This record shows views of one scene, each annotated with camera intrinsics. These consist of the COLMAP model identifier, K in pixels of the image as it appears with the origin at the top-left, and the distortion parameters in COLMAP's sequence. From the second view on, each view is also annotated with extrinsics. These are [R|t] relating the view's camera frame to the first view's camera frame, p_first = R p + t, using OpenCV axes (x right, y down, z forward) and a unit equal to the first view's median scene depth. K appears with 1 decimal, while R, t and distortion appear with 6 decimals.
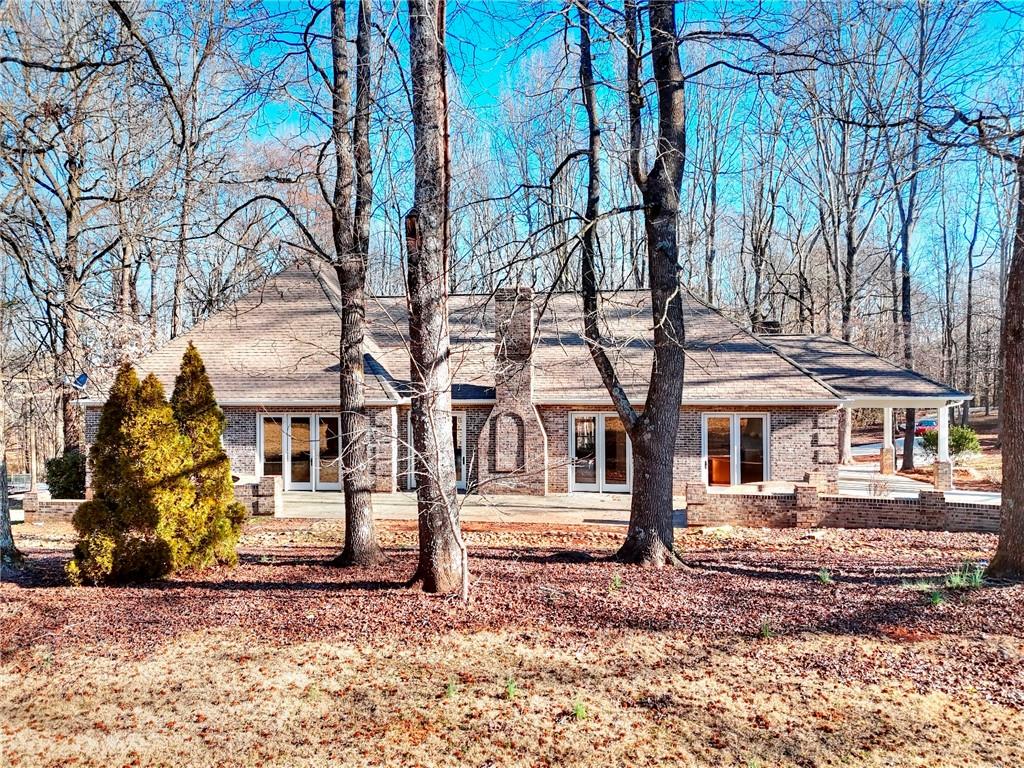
lens RADIAL K [[747.9, 0, 512.0], [0, 747.9, 384.0], [0, 0, 1]] dist [0.070113, -0.001521]
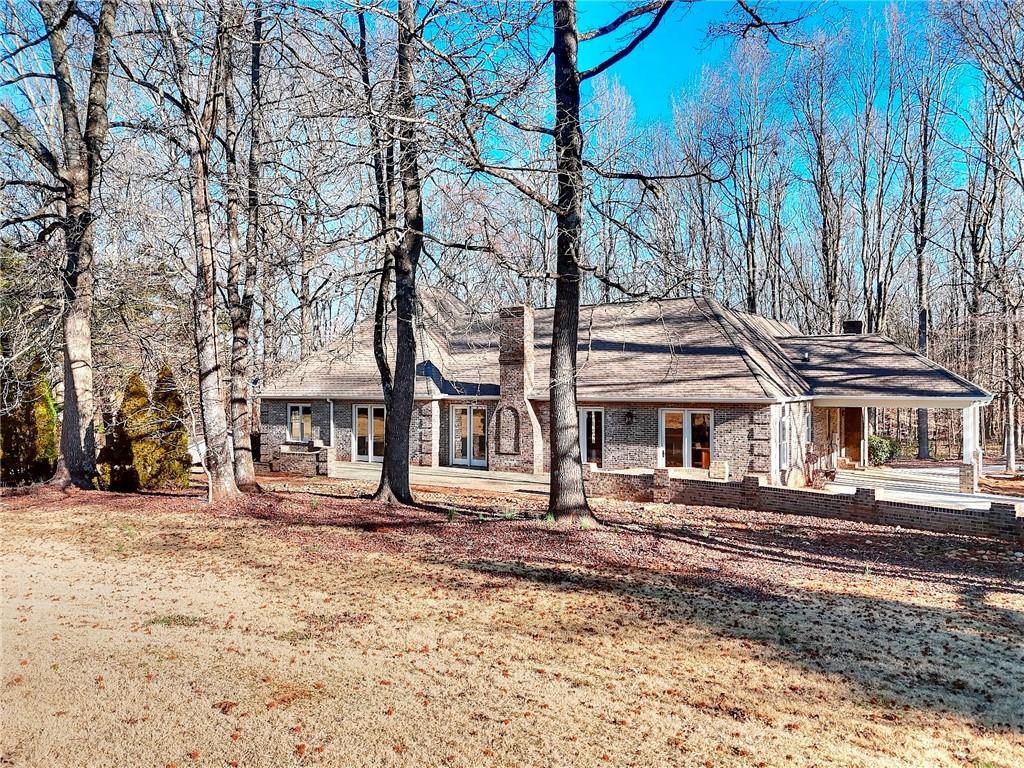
lens RADIAL K [[747.9, 0, 512.0], [0, 747.9, 384.0], [0, 0, 1]] dist [0.070113, -0.001521]
pose [[0.921161, 0.001546, -0.389178, 0.491129], [-0.000171, 0.999994, 0.003568, -0.003900], [0.389181, -0.003221, 0.921156, -0.153171]]
